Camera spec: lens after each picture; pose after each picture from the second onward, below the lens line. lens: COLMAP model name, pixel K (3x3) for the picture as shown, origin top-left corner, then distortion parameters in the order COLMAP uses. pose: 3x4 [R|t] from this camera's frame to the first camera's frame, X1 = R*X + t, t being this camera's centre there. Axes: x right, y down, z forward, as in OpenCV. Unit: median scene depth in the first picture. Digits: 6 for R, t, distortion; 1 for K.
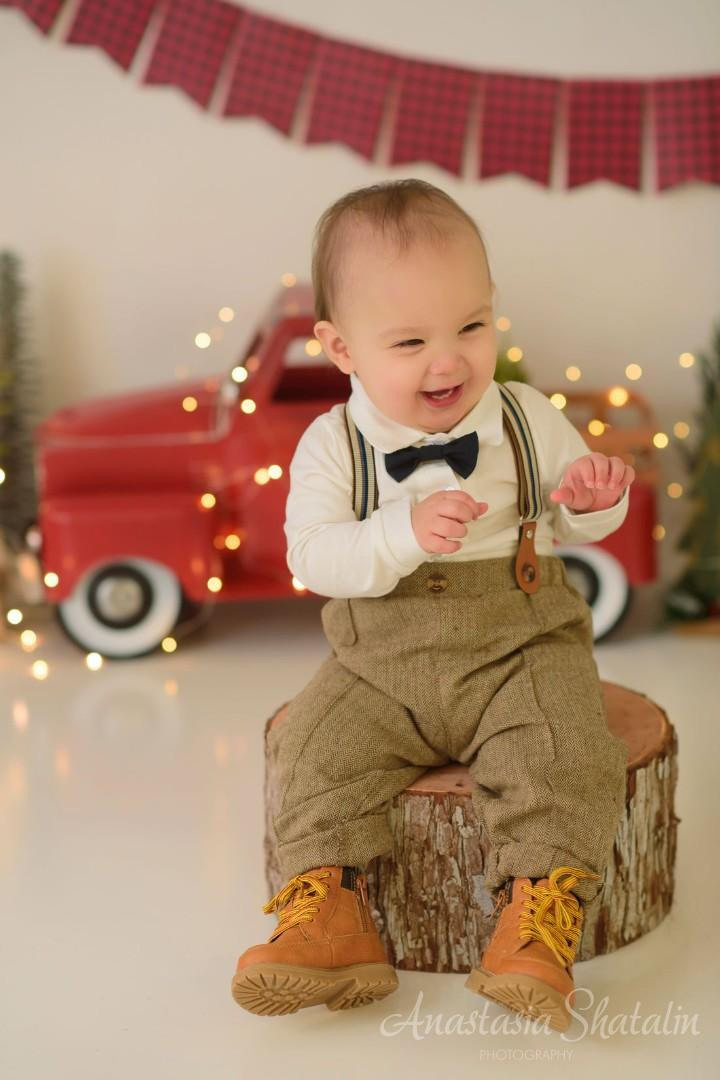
lens RADIAL K [[2903.2, 0, 343.0], [0, 2903.2, 585.1], [0, 0, 1]] dist [-0.059862, 0.652602]
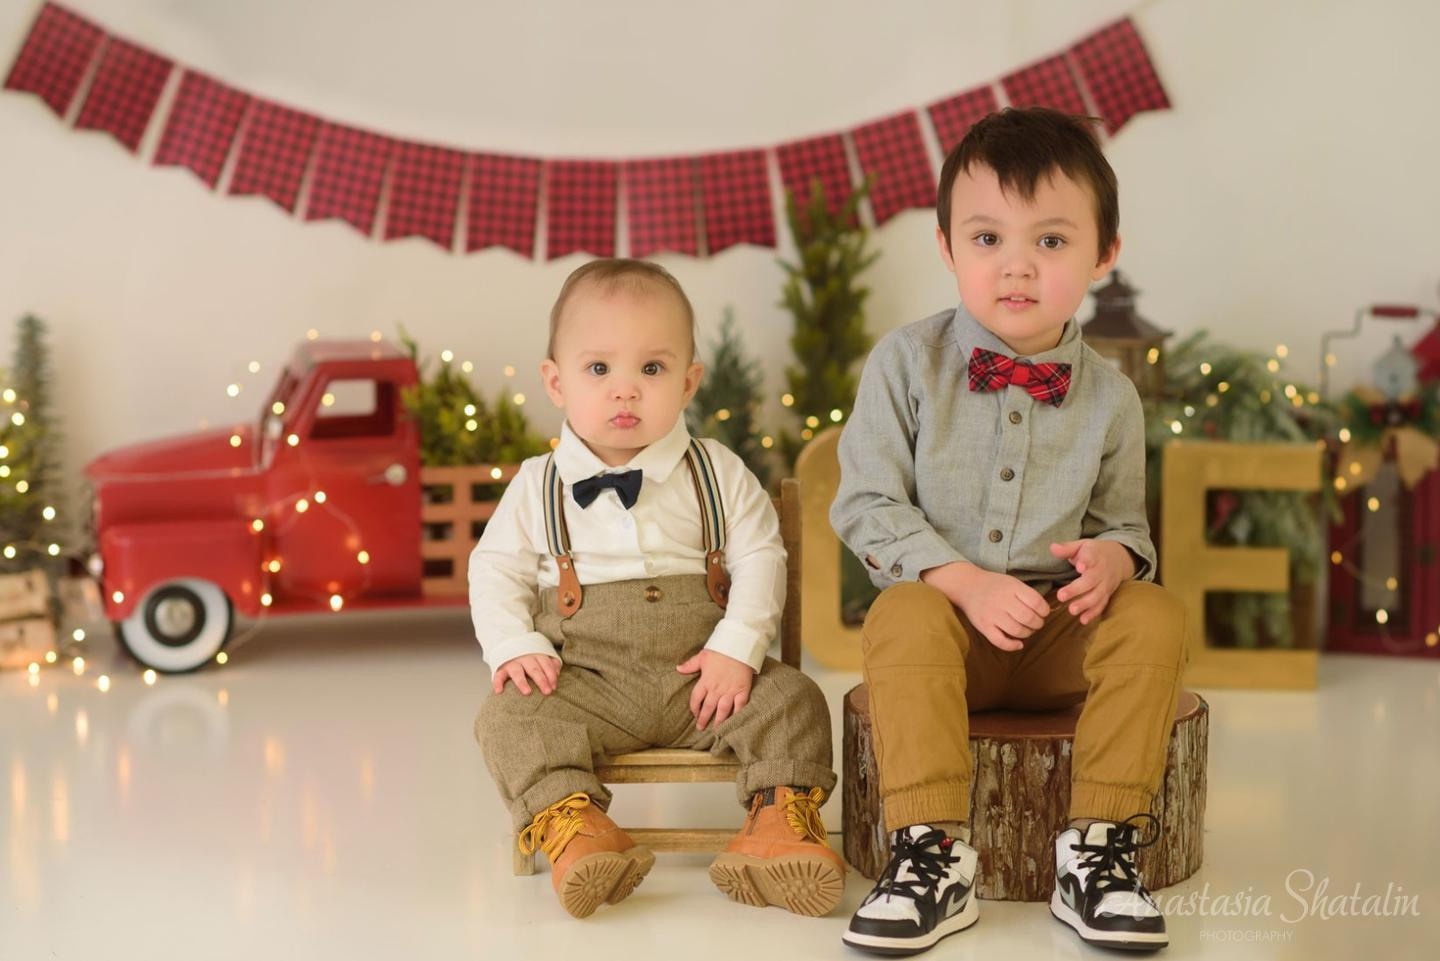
lens RADIAL K [[3871.0, 0, 578.8], [0, 3871.0, 527.6], [0, 0, 1]] dist [-0.059862, 0.652602]
pose [[0.984445, -0.010174, 0.175398, -0.170030], [0.030356, 0.993157, -0.112773, 0.130423], [-0.173050, 0.116343, 0.978017, -0.423817]]
